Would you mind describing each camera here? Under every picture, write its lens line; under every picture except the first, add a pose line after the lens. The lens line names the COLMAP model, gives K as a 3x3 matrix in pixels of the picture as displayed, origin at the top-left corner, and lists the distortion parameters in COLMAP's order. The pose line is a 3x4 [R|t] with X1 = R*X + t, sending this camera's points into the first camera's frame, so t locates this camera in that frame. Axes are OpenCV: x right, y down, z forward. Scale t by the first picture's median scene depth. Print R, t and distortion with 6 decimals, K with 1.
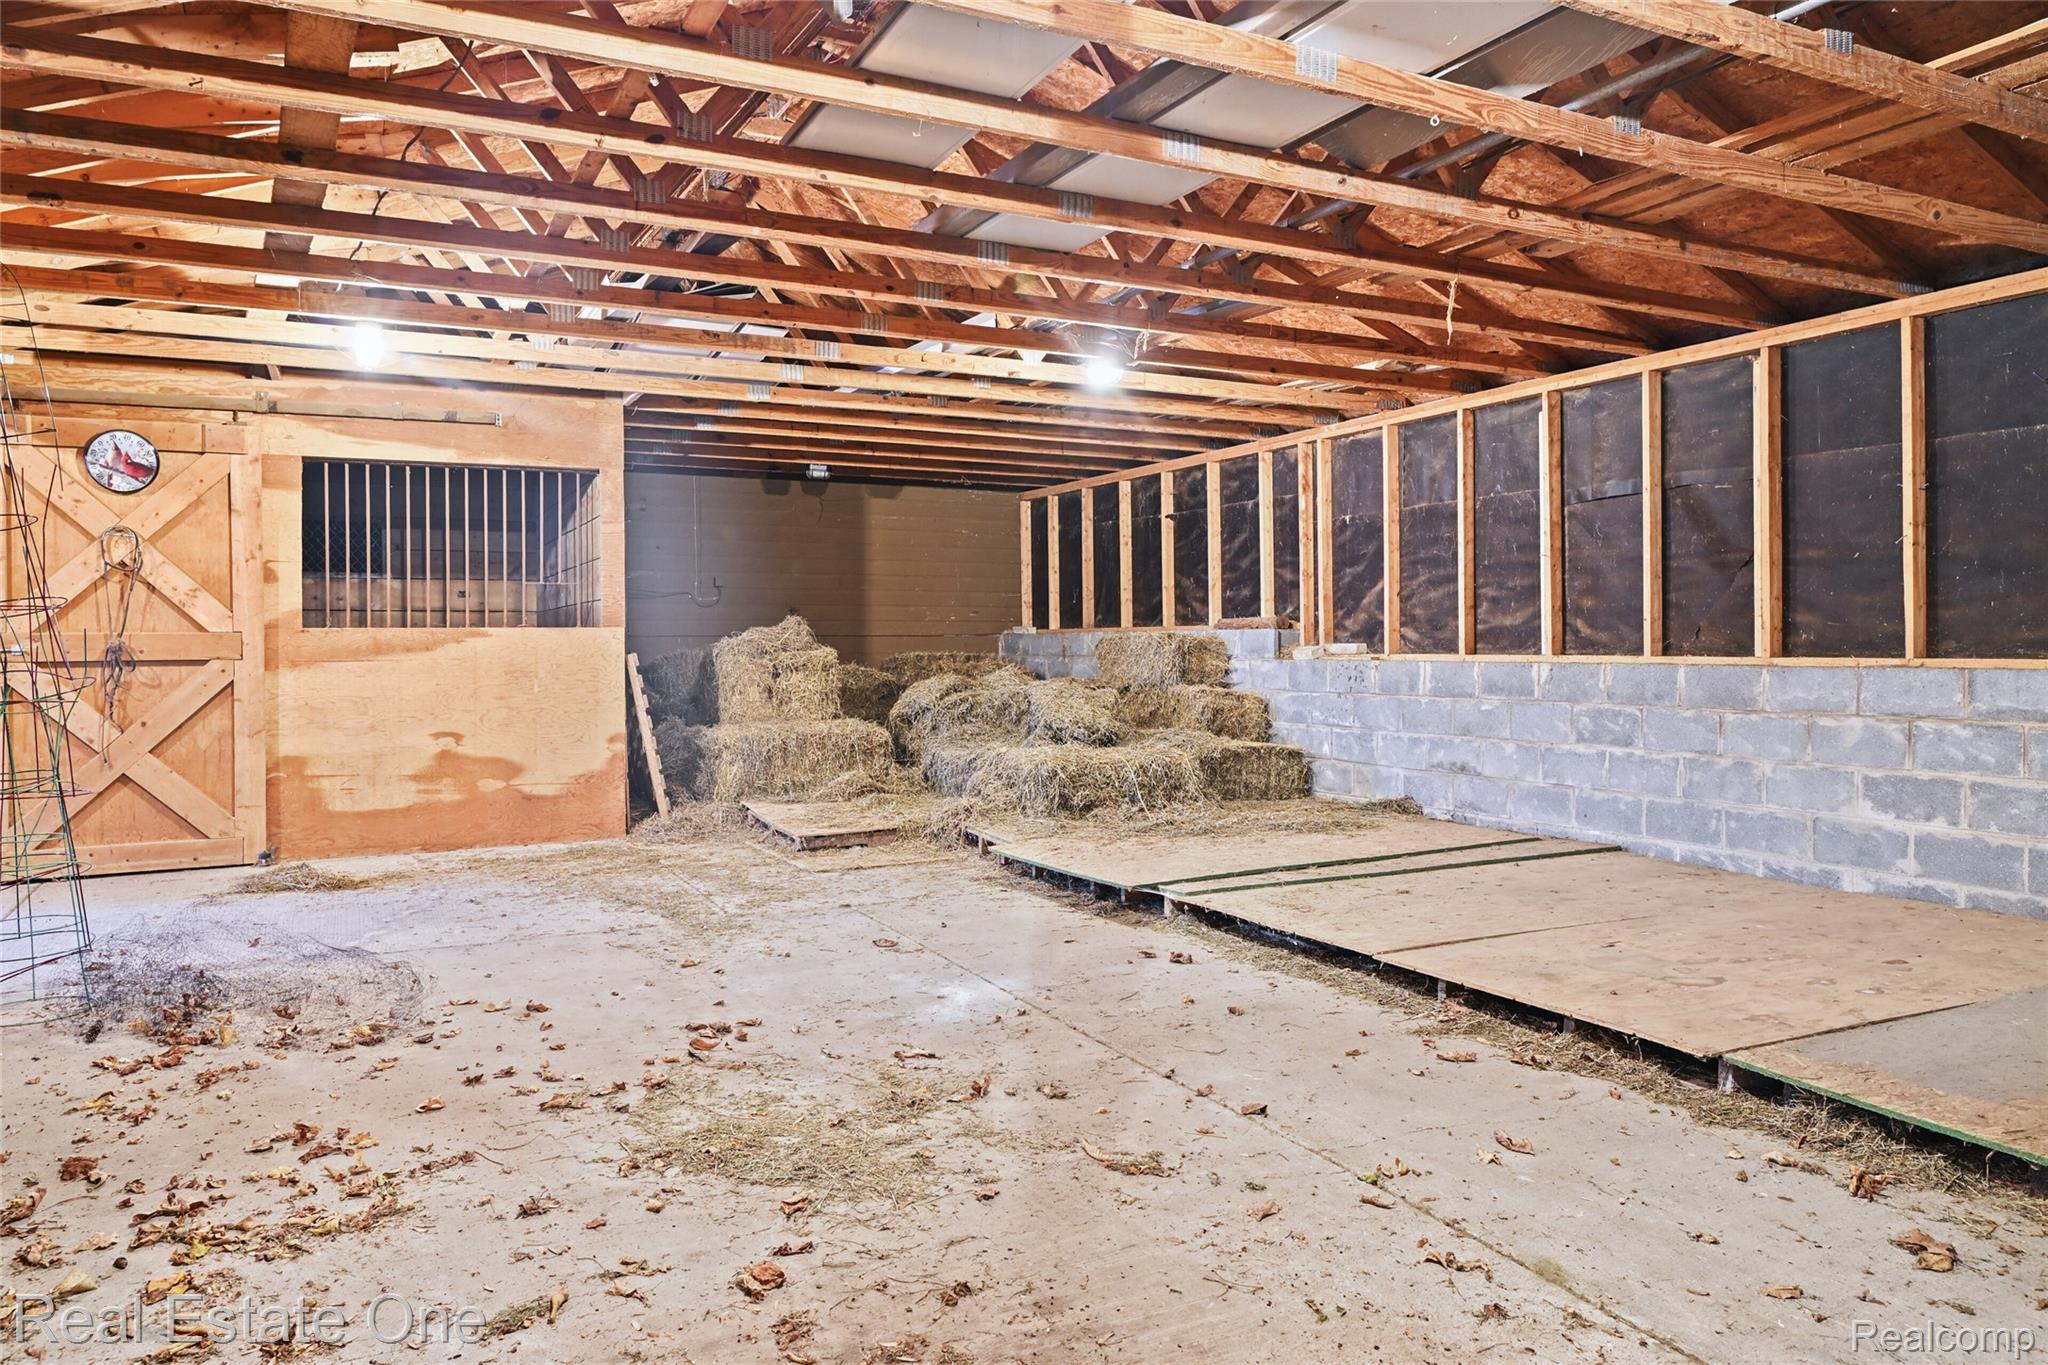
lens RADIAL K [[1368.3, 0, 1024.5], [0, 1368.3, 669.7], [0, 0, 1]] dist [0.000132, -0.000194]
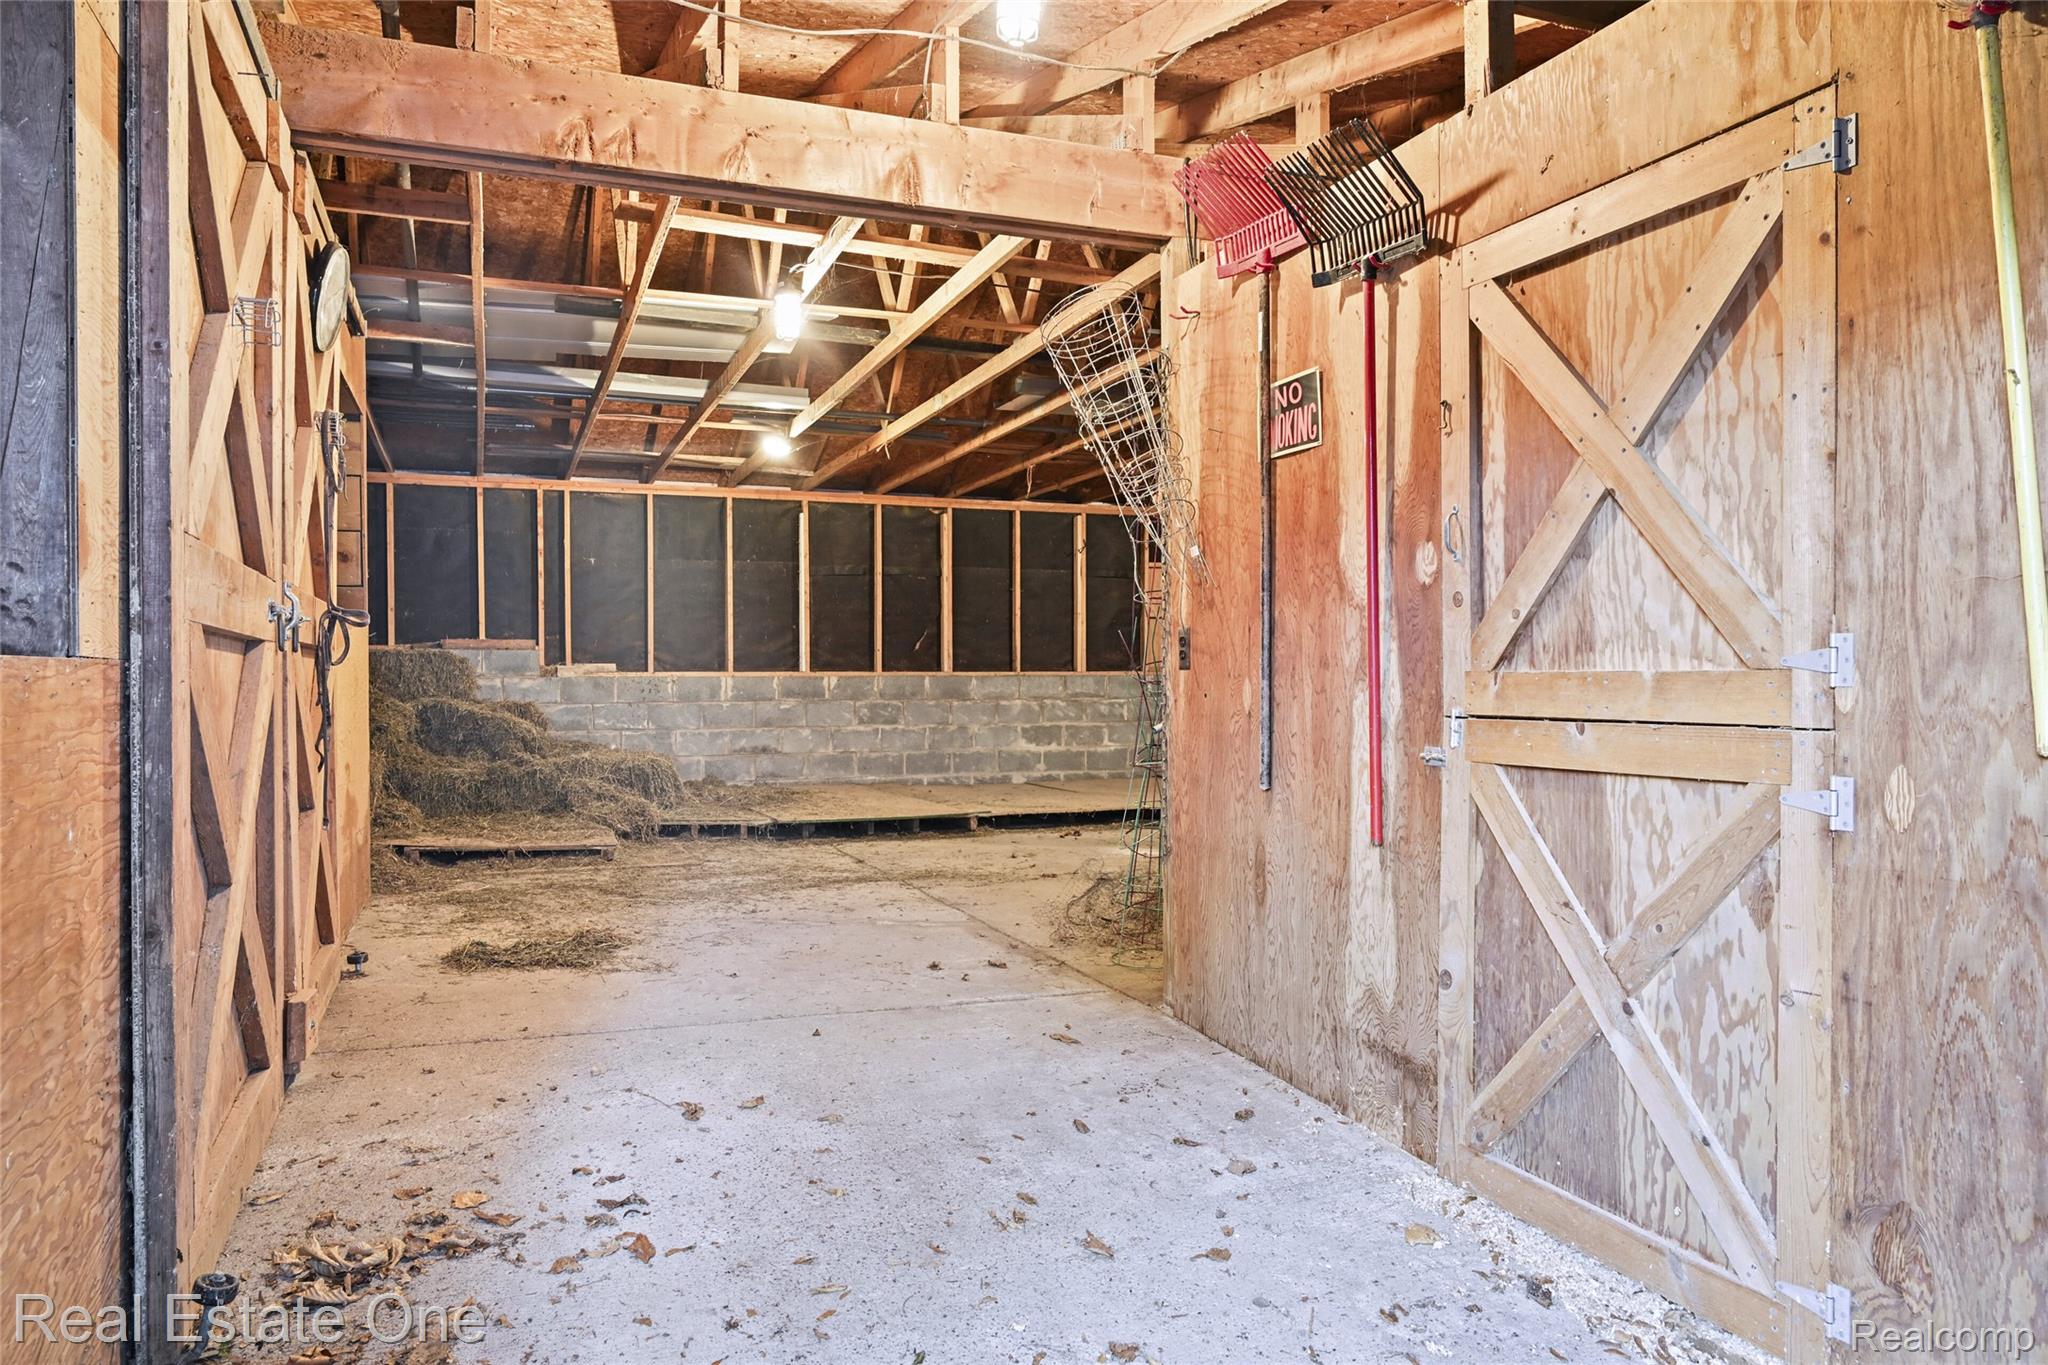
lens RADIAL K [[1368.3, 0, 1024.6], [0, 1368.3, 675.4], [0, 0, 1]] dist [0.000132, -0.000194]
pose [[0.087258, -0.006001, 0.996168, -1.339671], [0.015679, 0.999866, 0.004649, -0.011044], [-0.996062, 0.015213, 0.087341, 0.730520]]
